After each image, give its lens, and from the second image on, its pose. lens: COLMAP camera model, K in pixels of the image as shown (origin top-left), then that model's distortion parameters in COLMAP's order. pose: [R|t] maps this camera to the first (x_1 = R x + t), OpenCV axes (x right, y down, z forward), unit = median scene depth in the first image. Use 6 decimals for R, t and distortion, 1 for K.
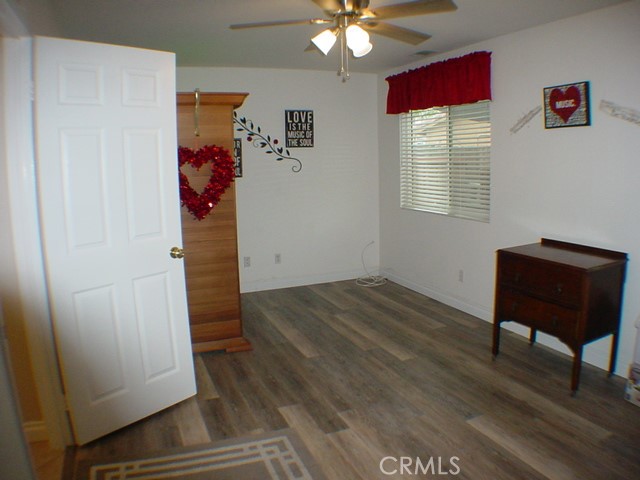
lens RADIAL K [[483.8, 0, 323.4], [0, 483.8, 238.7], [0, 0, 1]] dist [-0.274525, 0.102083]
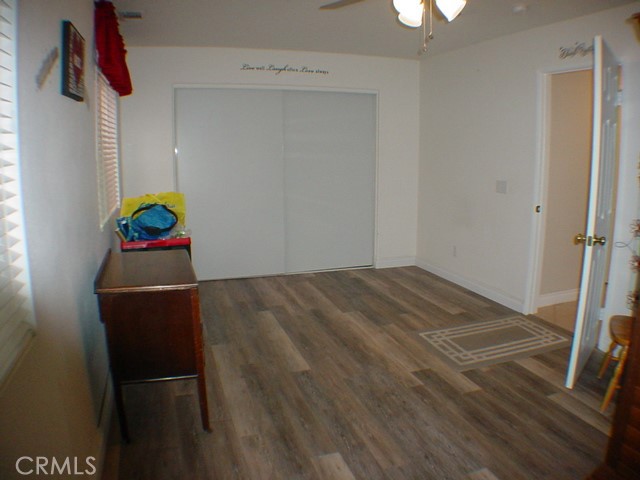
lens RADIAL K [[483.8, 0, 323.4], [0, 483.8, 238.7], [0, 0, 1]] dist [-0.274525, 0.102083]
pose [[-0.996964, 0.007695, 0.077478, 0.170853], [0.033606, 0.940161, 0.339068, -0.302619], [-0.070233, 0.340643, -0.937566, 1.876537]]
